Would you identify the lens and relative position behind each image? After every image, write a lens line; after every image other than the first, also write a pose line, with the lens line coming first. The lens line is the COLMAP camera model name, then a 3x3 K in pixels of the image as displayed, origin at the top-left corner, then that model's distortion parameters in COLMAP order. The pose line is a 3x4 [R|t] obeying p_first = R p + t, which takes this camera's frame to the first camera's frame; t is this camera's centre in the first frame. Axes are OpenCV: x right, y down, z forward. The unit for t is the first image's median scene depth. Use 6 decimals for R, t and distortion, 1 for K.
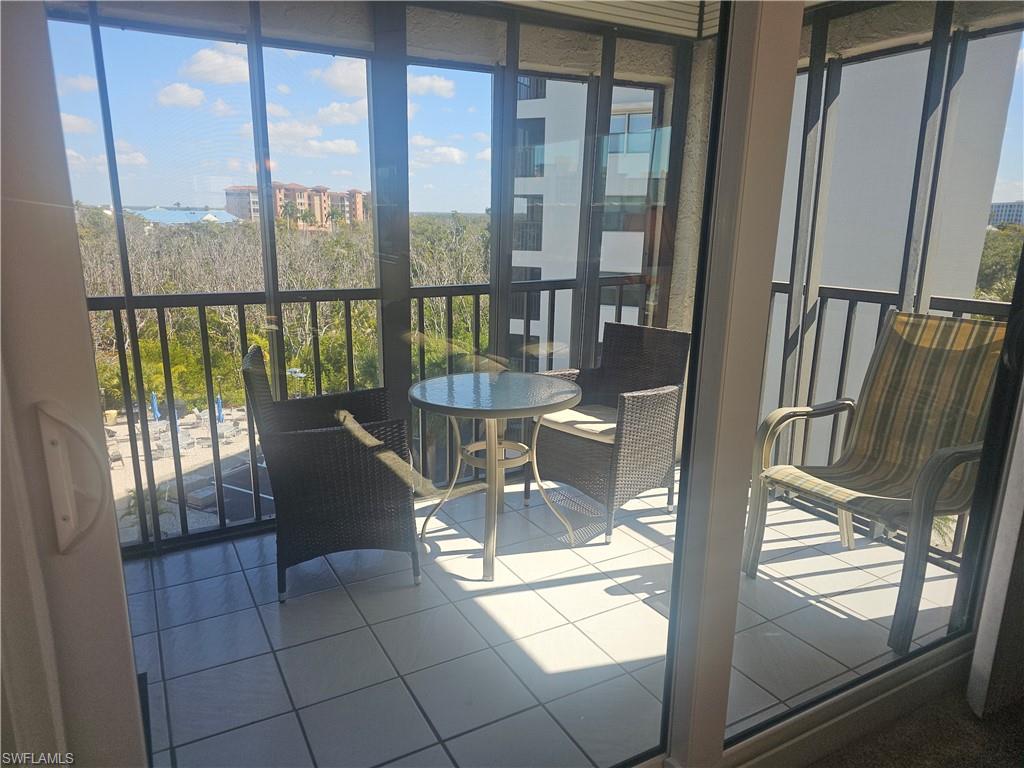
lens RADIAL K [[685.0, 0, 505.7], [0, 685.0, 390.1], [0, 0, 1]] dist [0.063590, -0.048205]
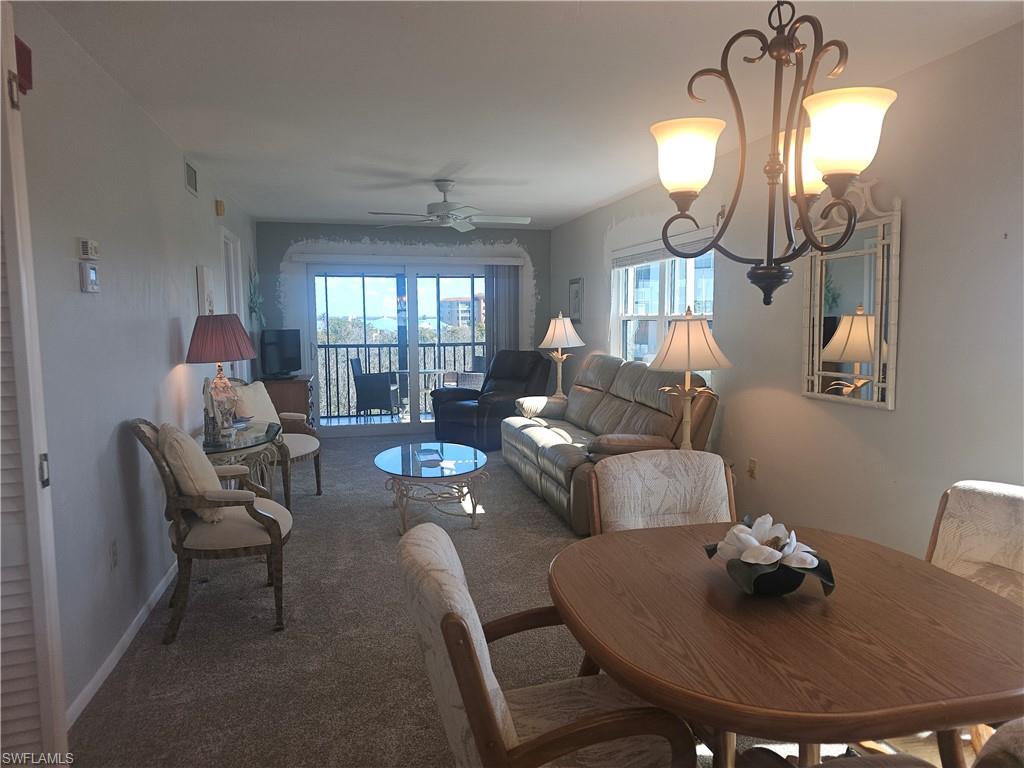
lens RADIAL K [[685.0, 0, 514.2], [0, 685.0, 379.0], [0, 0, 1]] dist [0.063590, -0.048205]
pose [[0.963905, 0.003285, -0.266227, 1.146427], [-0.045864, 0.987025, -0.153879, 0.466083], [0.262267, 0.160535, 0.951548, -1.815365]]
